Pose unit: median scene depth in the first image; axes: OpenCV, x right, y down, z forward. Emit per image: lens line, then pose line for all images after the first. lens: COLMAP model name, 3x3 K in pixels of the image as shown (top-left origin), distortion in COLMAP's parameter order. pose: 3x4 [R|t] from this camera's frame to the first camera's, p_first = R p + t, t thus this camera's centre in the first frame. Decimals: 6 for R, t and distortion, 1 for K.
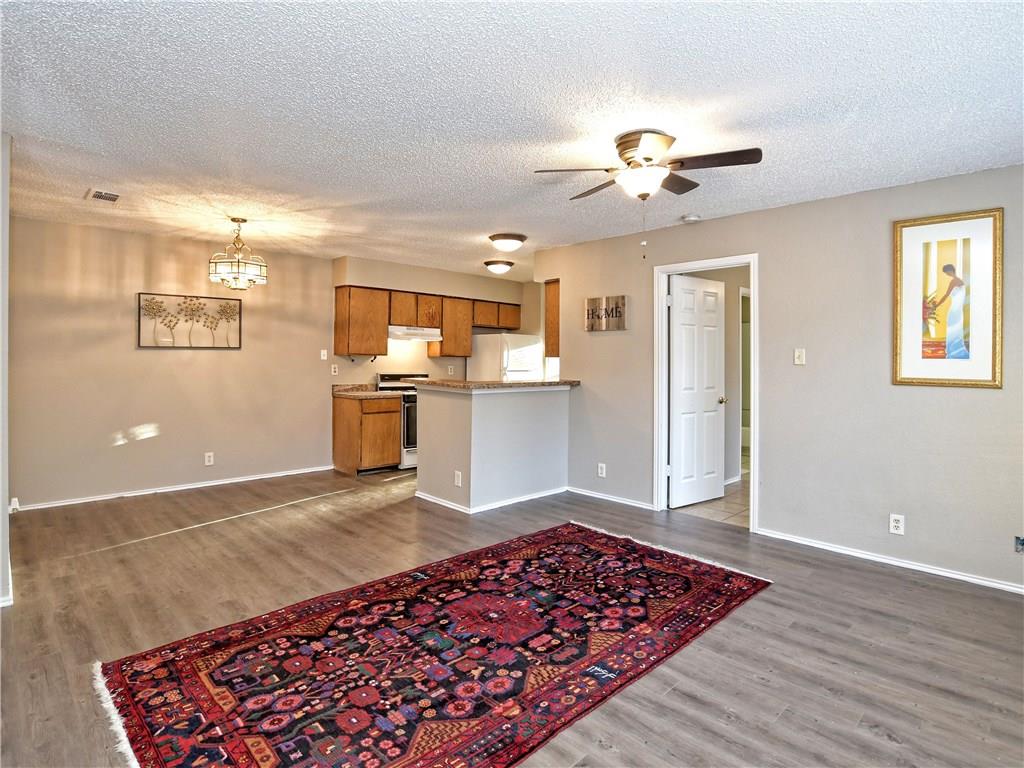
lens RADIAL K [[548.1, 0, 508.8], [0, 548.1, 357.5], [0, 0, 1]] dist [-0.028449, -0.000068]
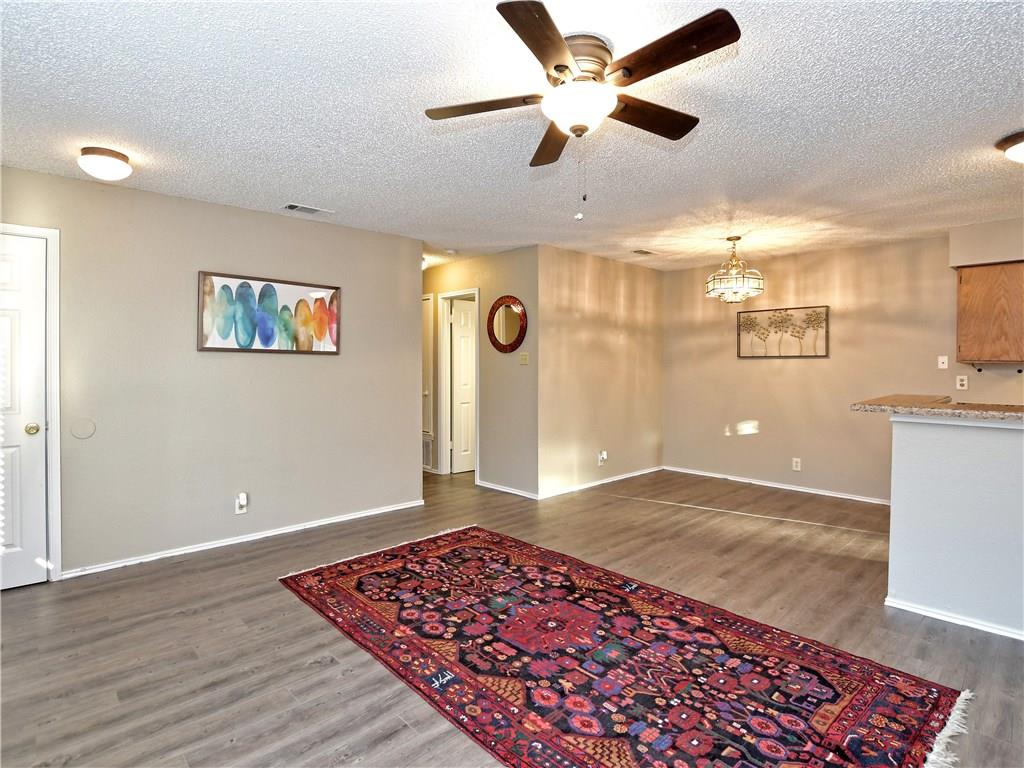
lens RADIAL K [[541.5, 0, 509.3], [0, 541.5, 364.0], [0, 0, 1]] dist [-0.027636, 0.000138]
pose [[-0.015022, -0.006491, -0.999866, 0.676109], [-0.002199, 0.999977, -0.006459, 0.005437], [0.999885, 0.002101, -0.015036, 0.665495]]
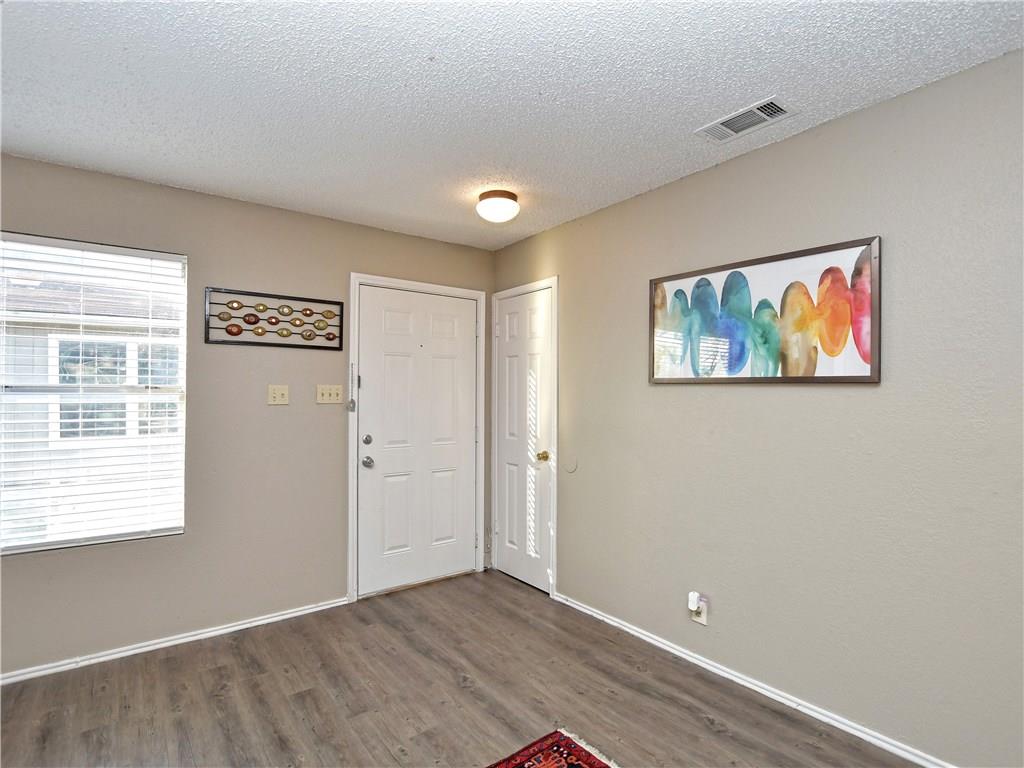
lens RADIAL K [[507.7, 0, 509.0], [0, 507.7, 388.5], [0, 0, 1]] dist [-0.029517, 0.002275]
pose [[-0.992608, -0.008147, 0.121092, -0.169912], [-0.009546, 0.999894, -0.010973, -0.006283], [-0.120989, -0.012048, -0.992581, 0.813200]]
